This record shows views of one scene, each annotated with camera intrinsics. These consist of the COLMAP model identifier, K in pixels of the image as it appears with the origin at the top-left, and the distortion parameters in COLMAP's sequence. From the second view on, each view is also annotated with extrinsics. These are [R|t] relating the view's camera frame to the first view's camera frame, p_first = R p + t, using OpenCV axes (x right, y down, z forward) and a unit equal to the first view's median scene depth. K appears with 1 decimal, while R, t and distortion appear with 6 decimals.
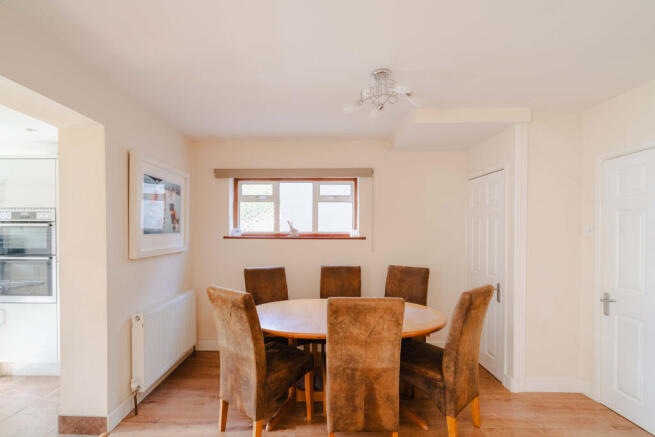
lens RADIAL K [[297.2, 0, 326.5], [0, 297.2, 226.5], [0, 0, 1]] dist [0.002709, 0.001076]
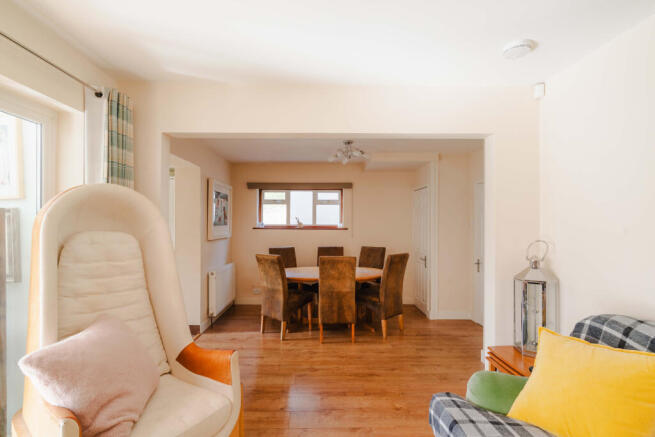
lens RADIAL K [[297.2, 0, 326.5], [0, 297.2, 226.5], [0, 0, 1]] dist [0.002709, 0.001076]
pose [[0.999994, 0.002426, -0.002457, 0.031960], [-0.002366, 0.999706, 0.024144, -0.010195], [0.002515, -0.024138, 0.999705, -0.583823]]
